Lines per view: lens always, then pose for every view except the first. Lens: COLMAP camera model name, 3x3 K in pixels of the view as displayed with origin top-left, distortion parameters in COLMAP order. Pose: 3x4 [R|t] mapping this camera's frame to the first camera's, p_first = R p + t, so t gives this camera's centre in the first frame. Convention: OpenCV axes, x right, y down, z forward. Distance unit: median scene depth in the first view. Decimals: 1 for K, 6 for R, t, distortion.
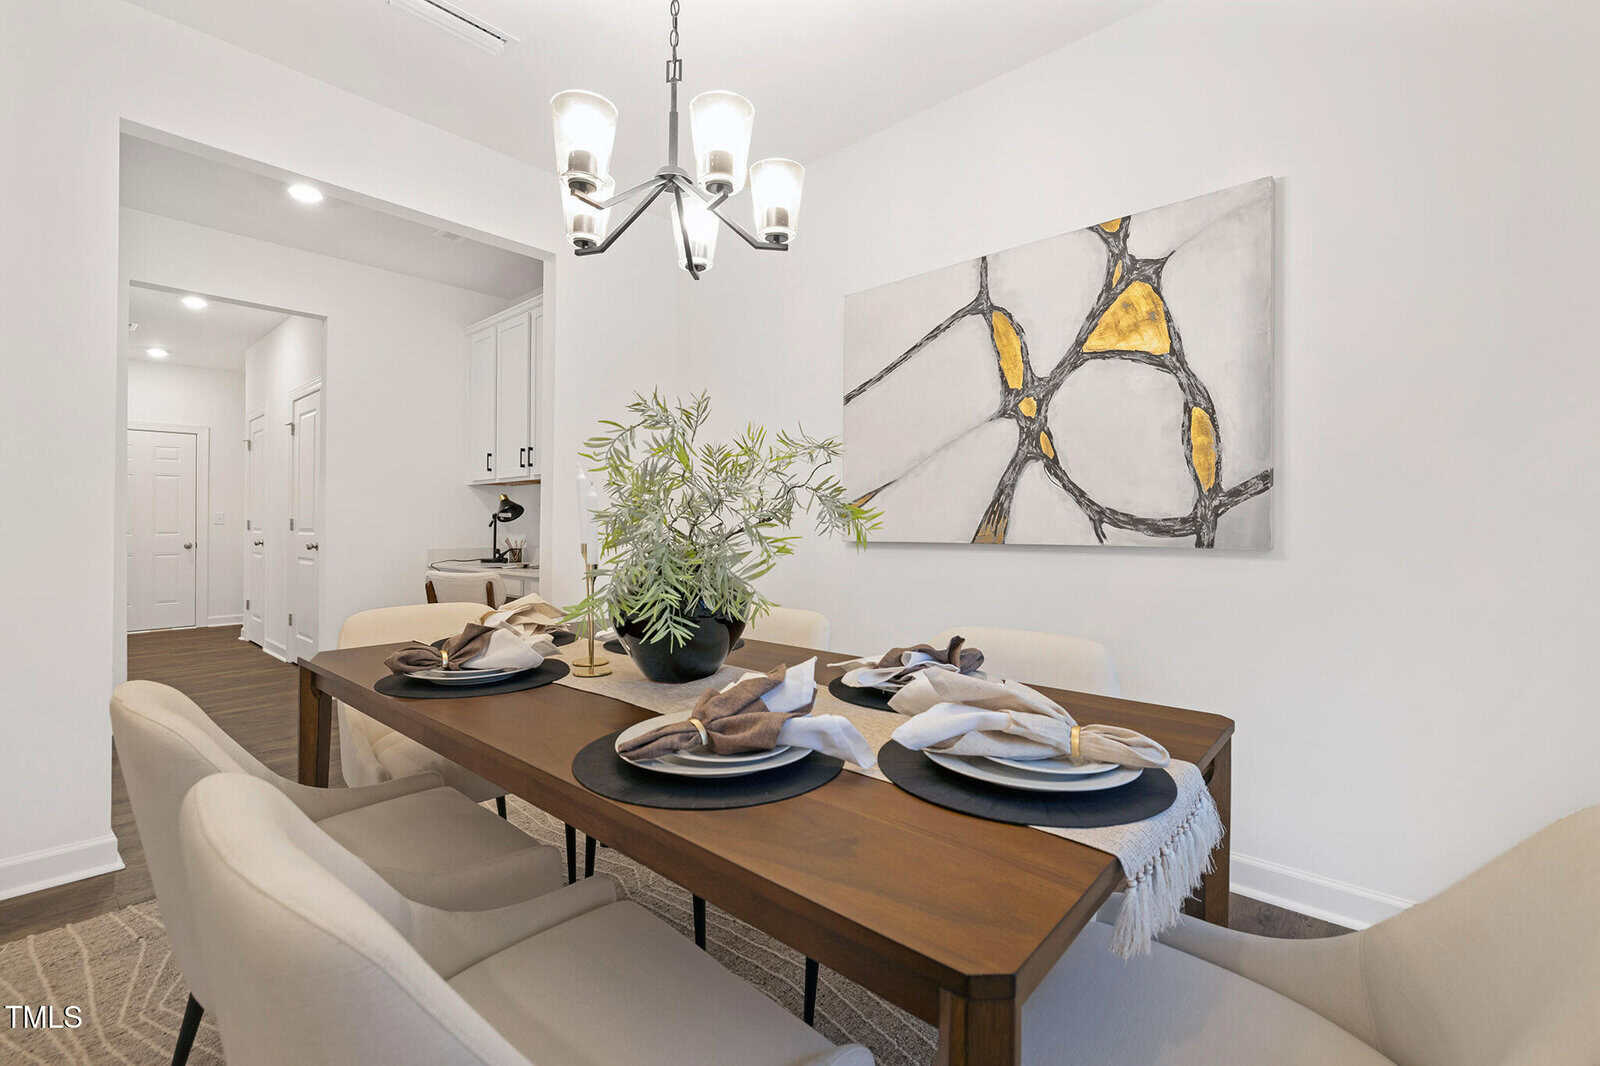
lens RADIAL K [[677.8, 0, 793.2], [0, 677.8, 520.4], [0, 0, 1]] dist [0.000365, -0.000165]
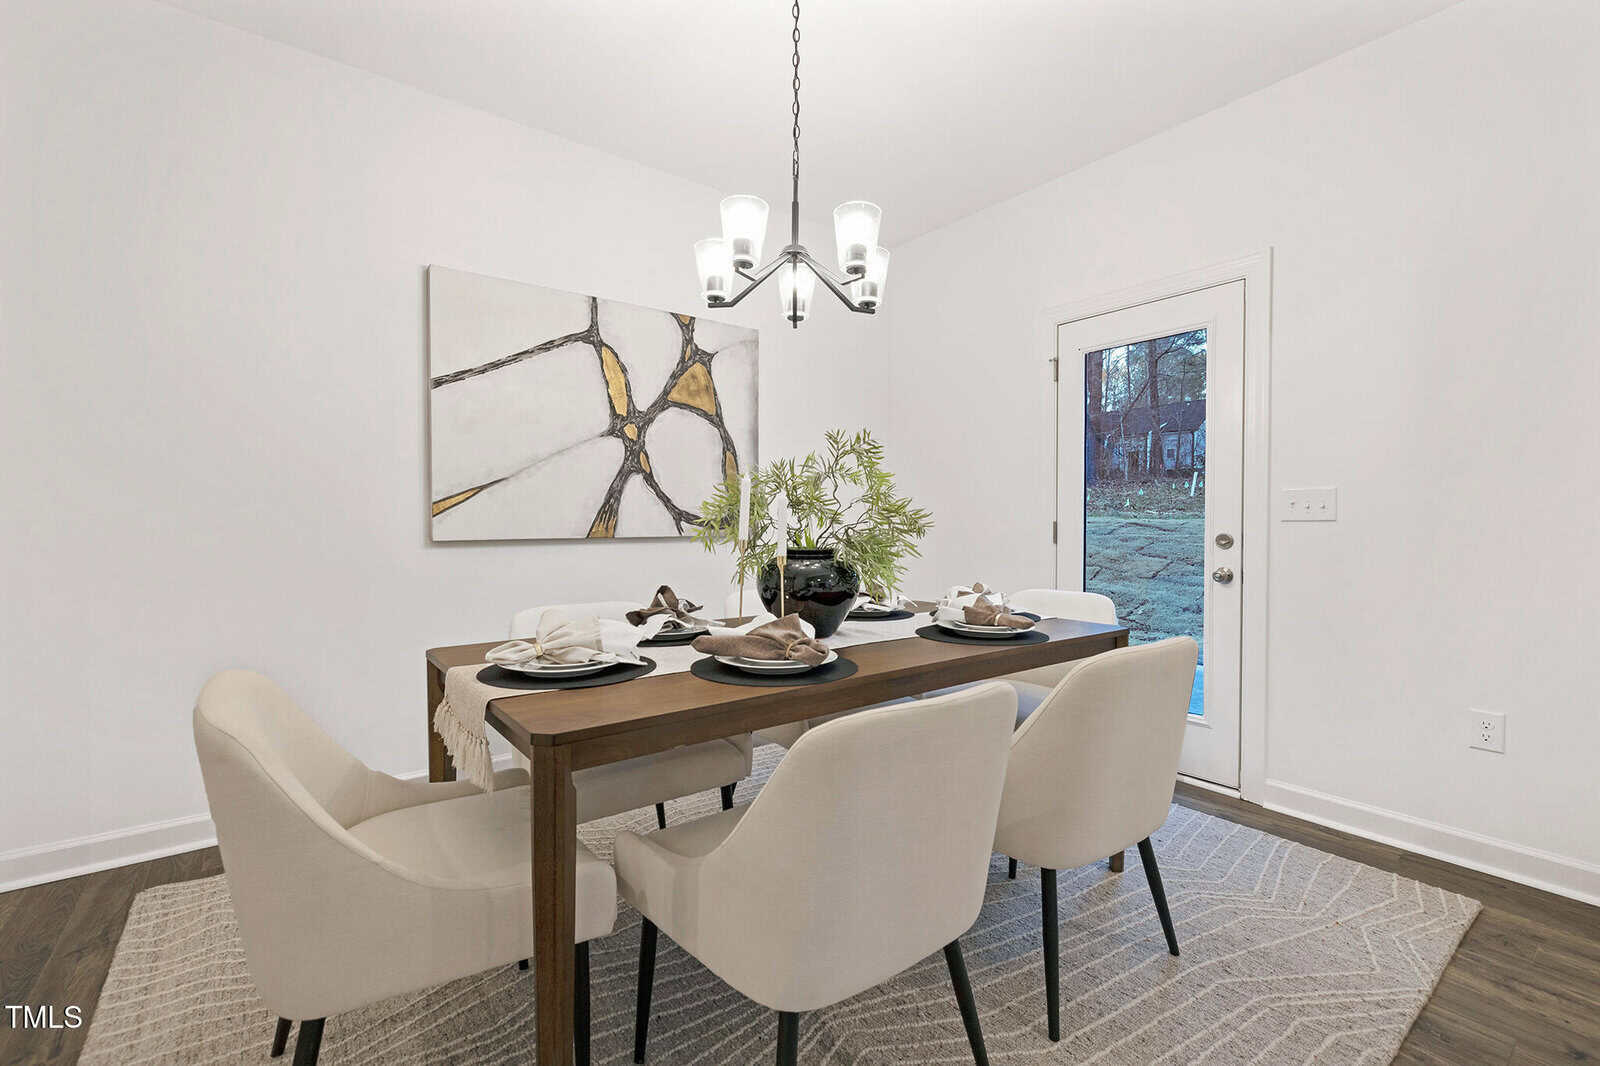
lens RADIAL K [[702.4, 0, 800.0], [0, 702.4, 533.0], [0, 0, 1]] dist [-0.000138, -0.000060]
pose [[0.185075, -0.018129, 0.982557, -0.929656], [-0.006228, 0.999788, 0.019620, -0.001448], [-0.982705, -0.009751, 0.184922, 0.440127]]
